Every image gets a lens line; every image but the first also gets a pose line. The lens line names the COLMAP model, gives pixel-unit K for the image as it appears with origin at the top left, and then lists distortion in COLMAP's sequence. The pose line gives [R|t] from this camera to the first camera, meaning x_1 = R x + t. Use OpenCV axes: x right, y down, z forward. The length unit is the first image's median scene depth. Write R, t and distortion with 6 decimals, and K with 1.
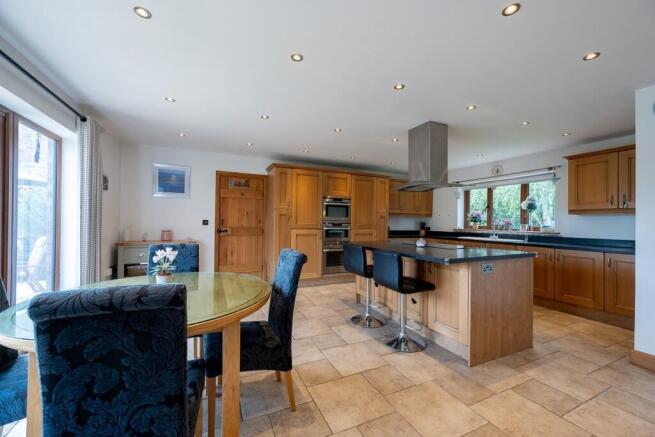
lens RADIAL K [[260.2, 0, 330.1], [0, 260.2, 220.9], [0, 0, 1]] dist [0.000336, -0.000145]
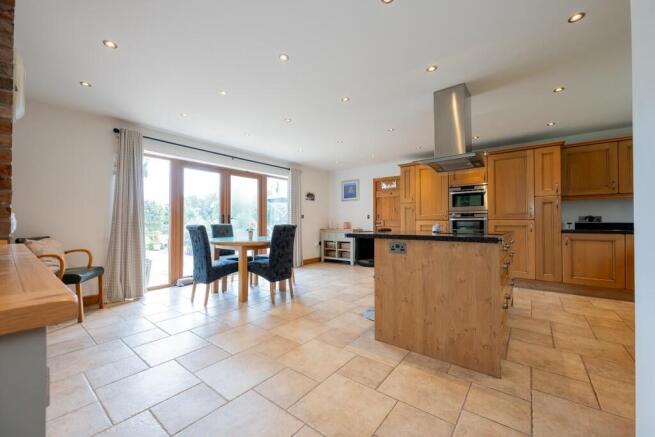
lens RADIAL K [[260.2, 0, 325.1], [0, 260.2, 219.1], [0, 0, 1]] dist [0.000336, -0.000145]
pose [[0.443713, -0.026495, -0.895777, 0.749242], [0.008651, 0.999643, -0.025282, 0.056822], [0.896127, 0.003468, 0.443784, 0.193179]]
